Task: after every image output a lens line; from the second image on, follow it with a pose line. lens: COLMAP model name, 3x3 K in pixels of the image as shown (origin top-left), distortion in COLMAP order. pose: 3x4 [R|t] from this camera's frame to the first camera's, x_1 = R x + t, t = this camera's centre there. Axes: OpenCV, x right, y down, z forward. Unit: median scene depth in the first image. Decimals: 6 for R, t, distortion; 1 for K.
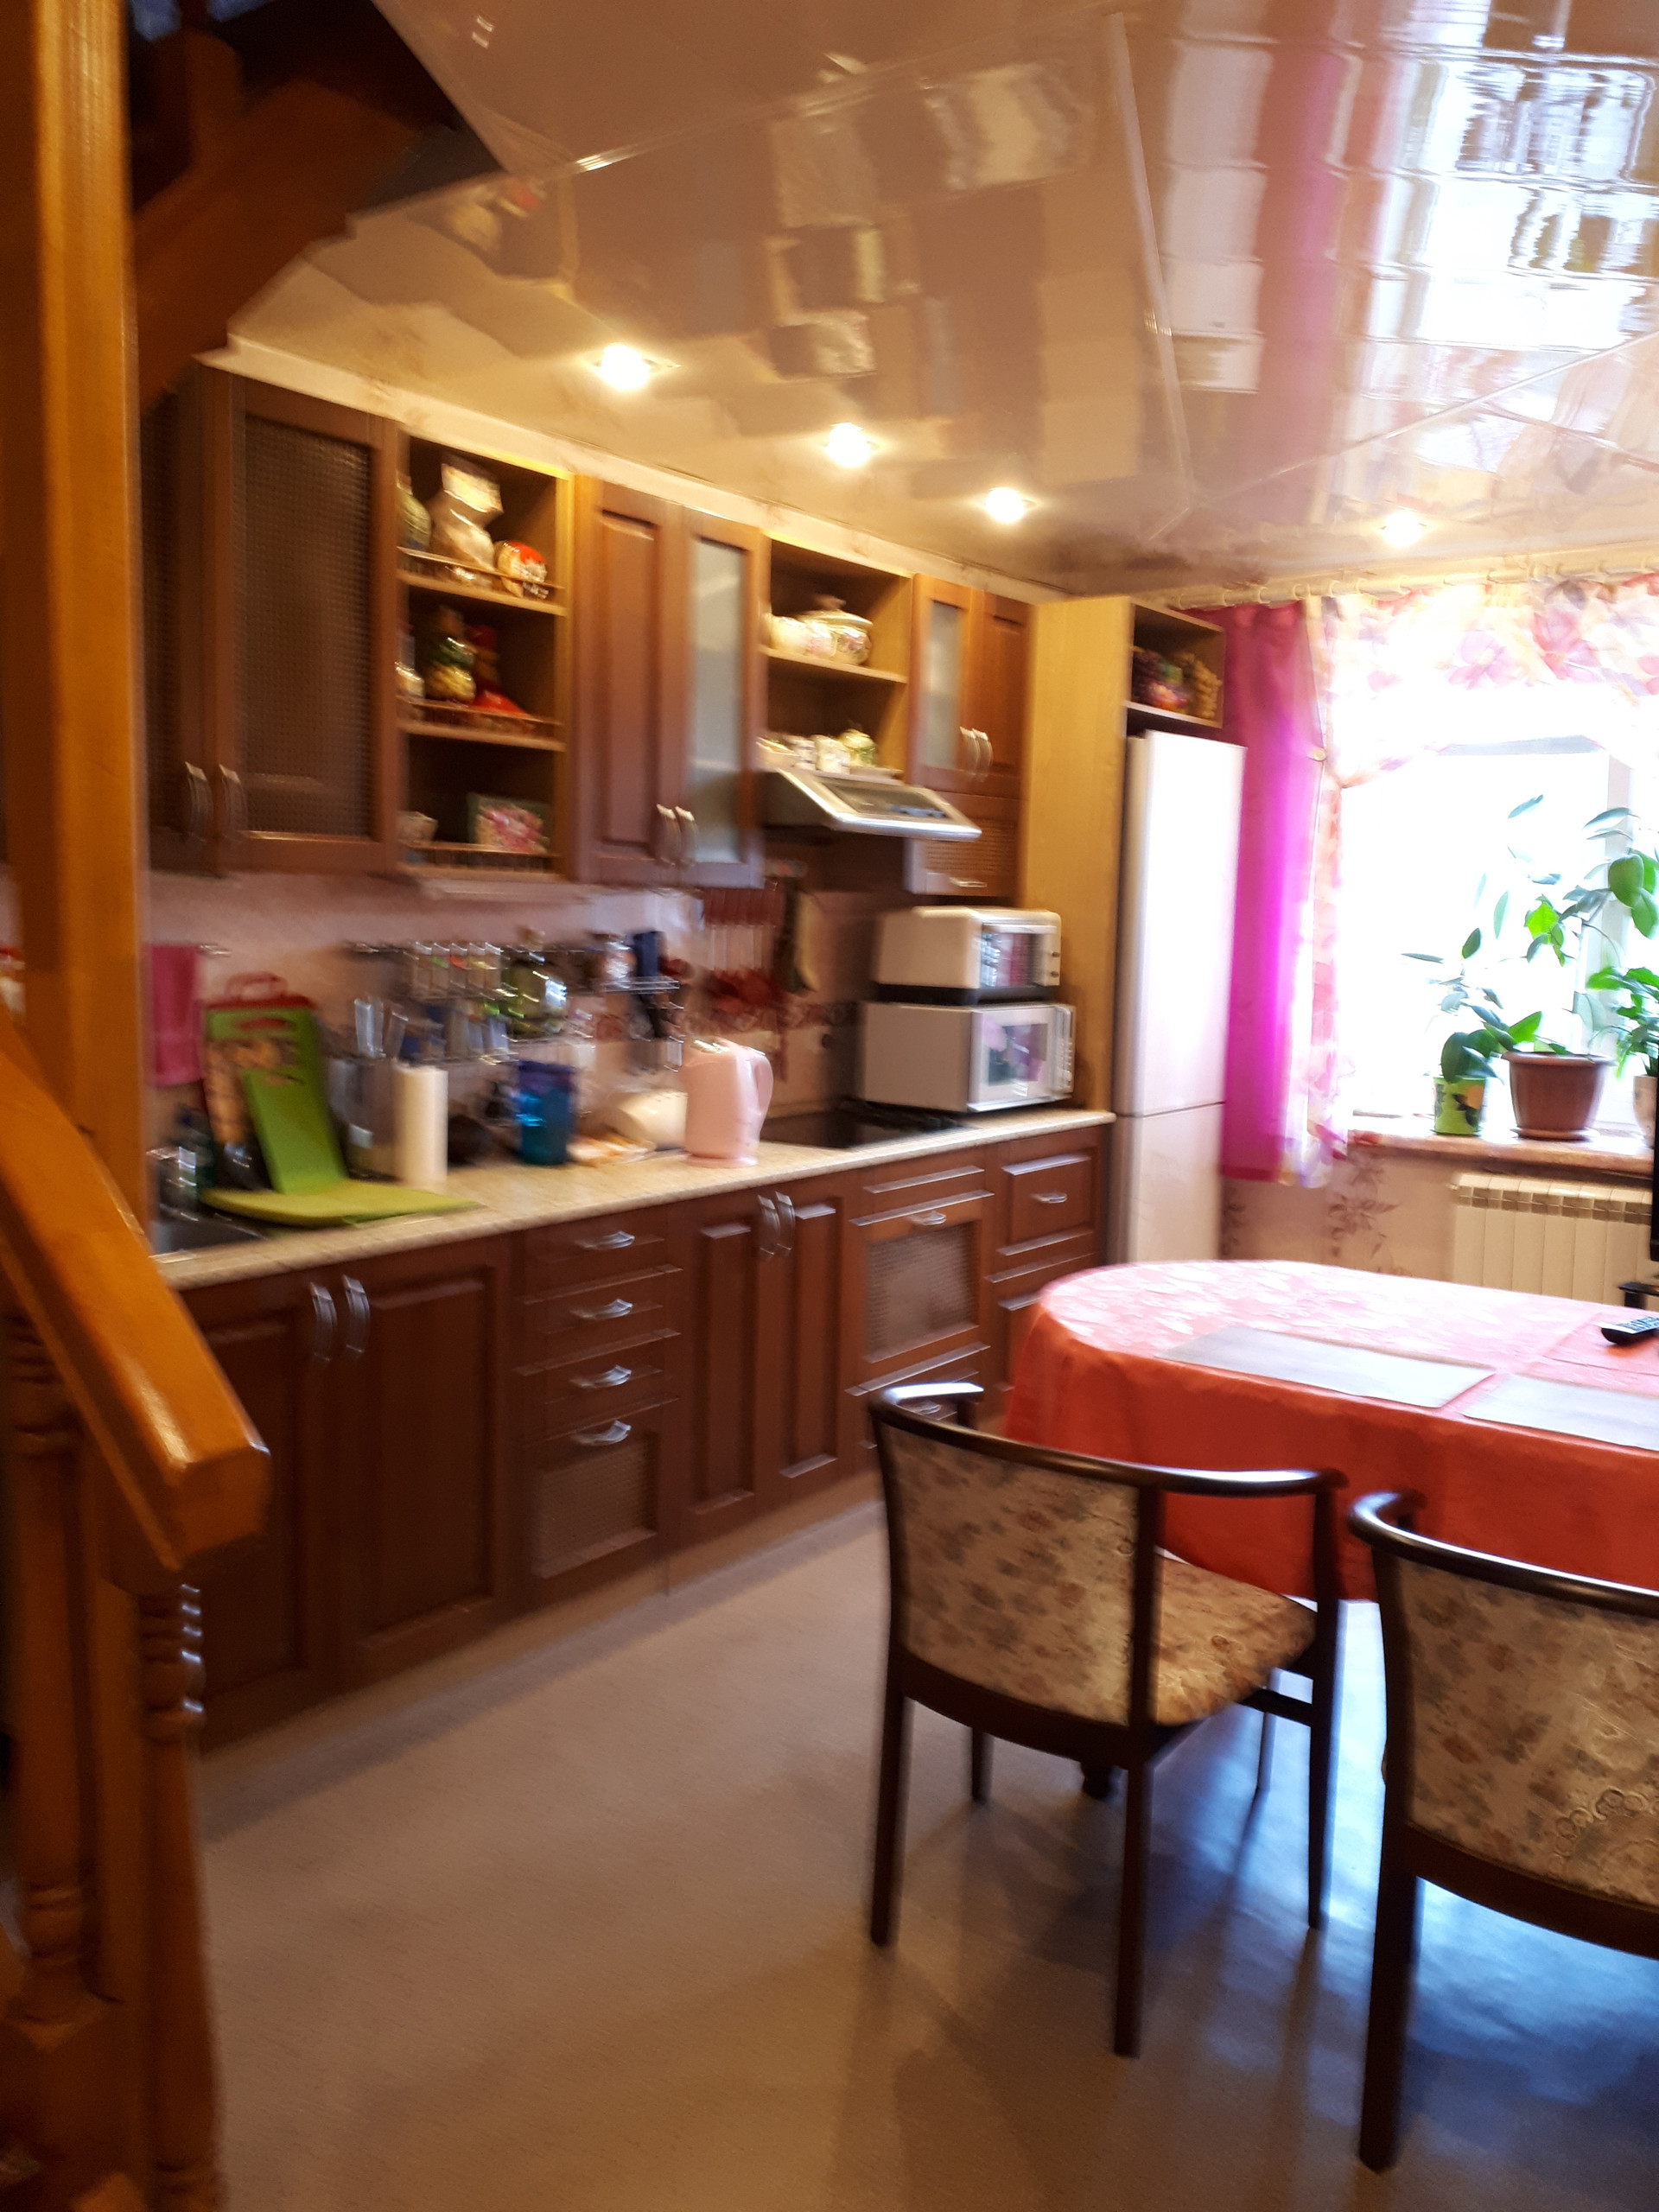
lens RADIAL K [[1781.4, 0, 822.9], [0, 1781.4, 1102.5], [0, 0, 1]] dist [0.089829, -0.137497]
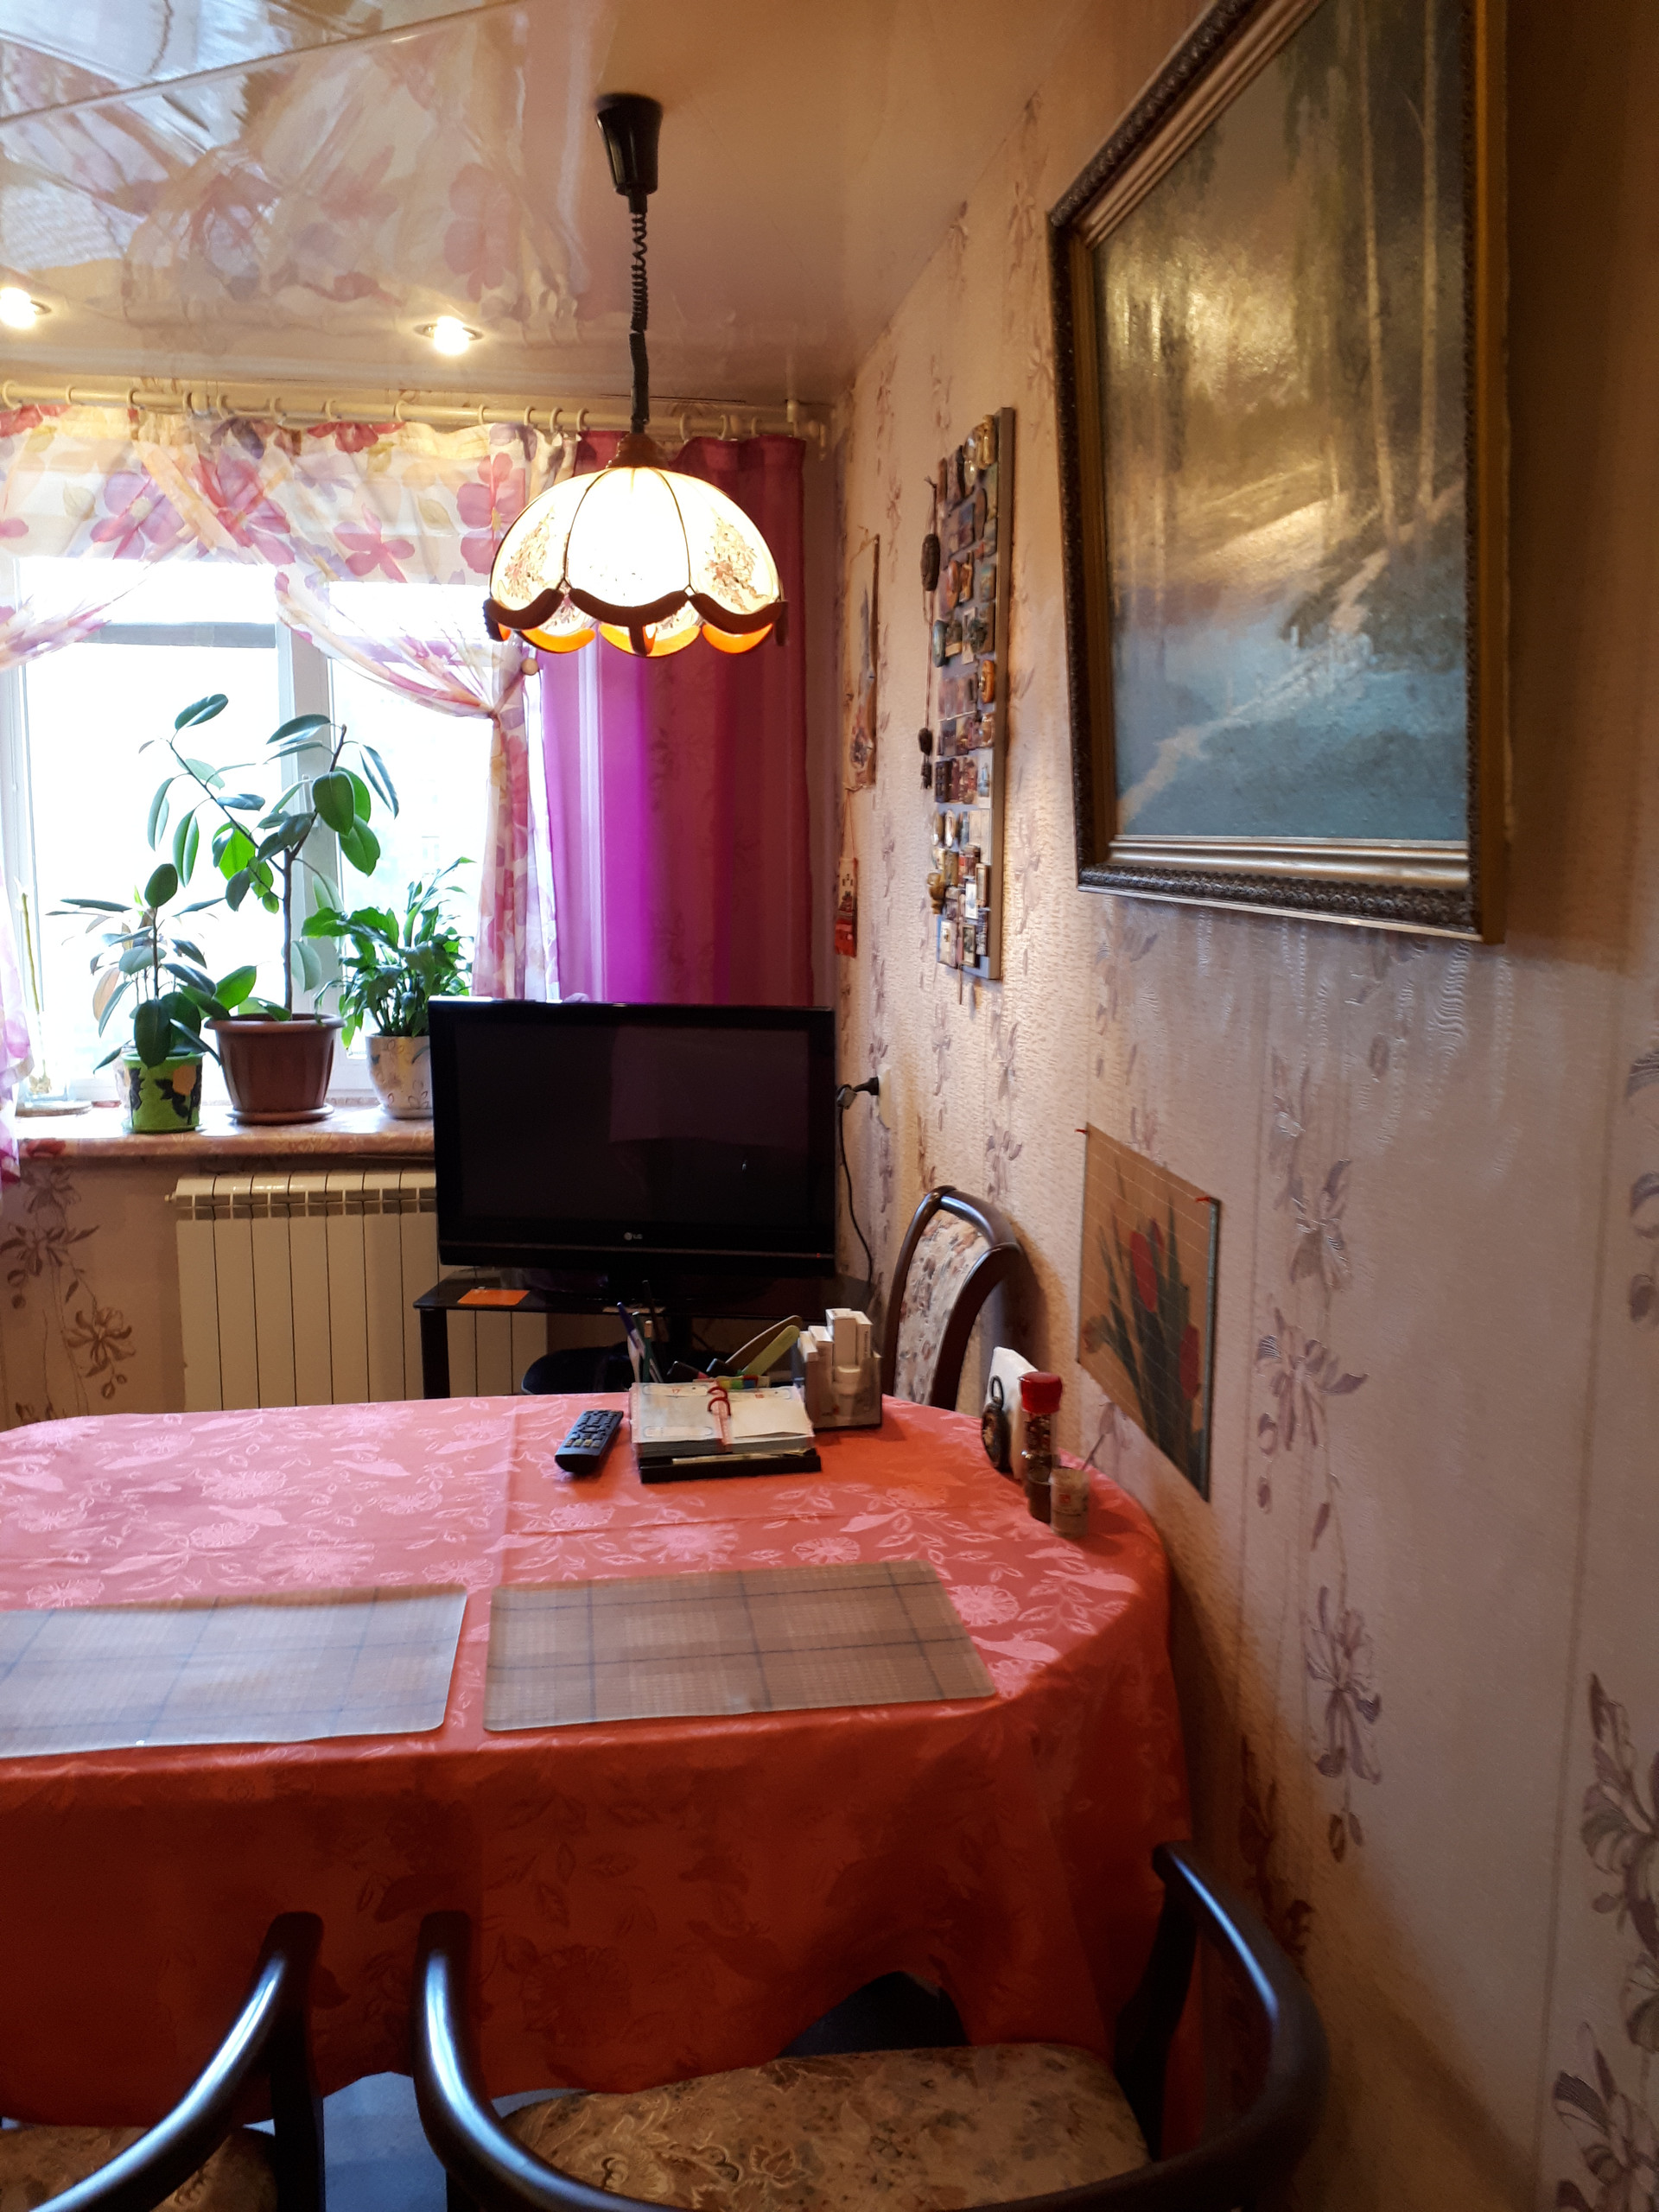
lens RADIAL K [[1749.1, 0, 839.9], [0, 1749.1, 1072.0], [0, 0, 1]] dist [0.050172, -0.091606]
pose [[0.707038, -0.114235, 0.697888, 0.033352], [0.089848, 0.993380, 0.071577, -0.040449], [-0.701445, 0.012096, 0.712621, 0.284191]]
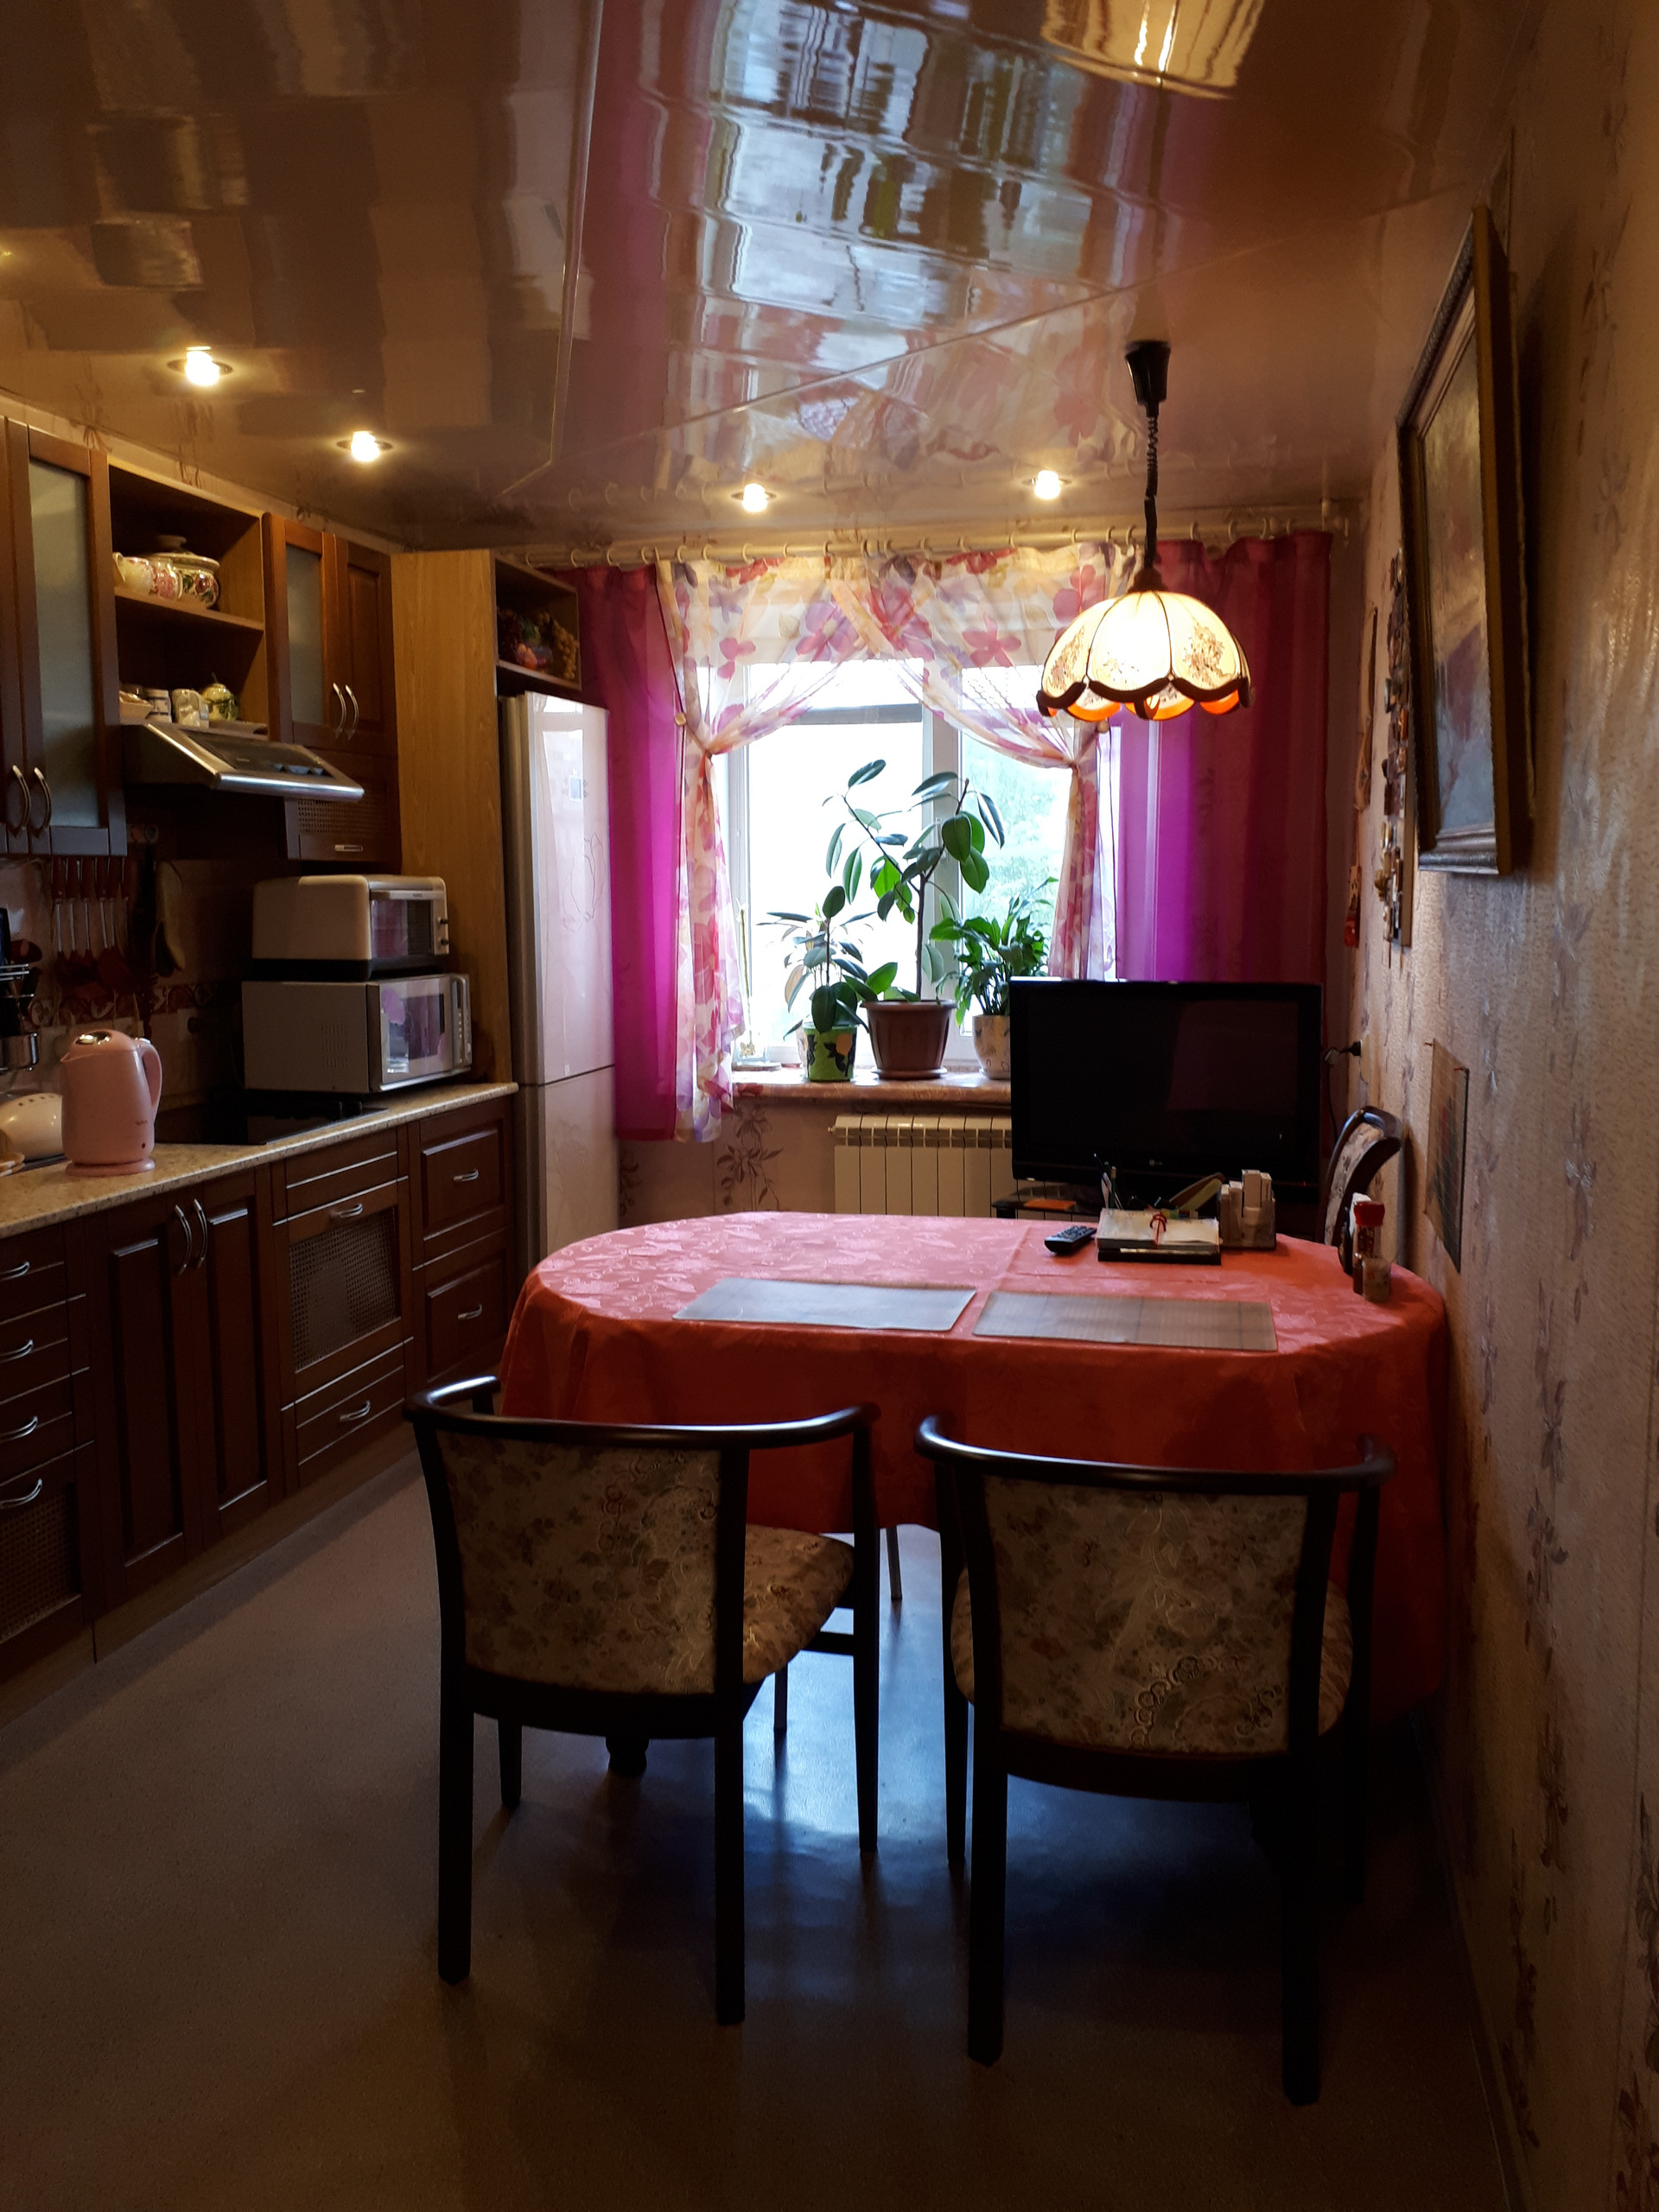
lens RADIAL K [[1755.0, 0, 828.4], [0, 1755.0, 1117.1], [0, 0, 1]] dist [0.191380, -0.424631]
pose [[0.916654, -0.081092, 0.391369, -0.068426], [0.071919, 0.996684, 0.038066, -0.000449], [-0.393158, -0.006747, 0.919446, 0.041933]]
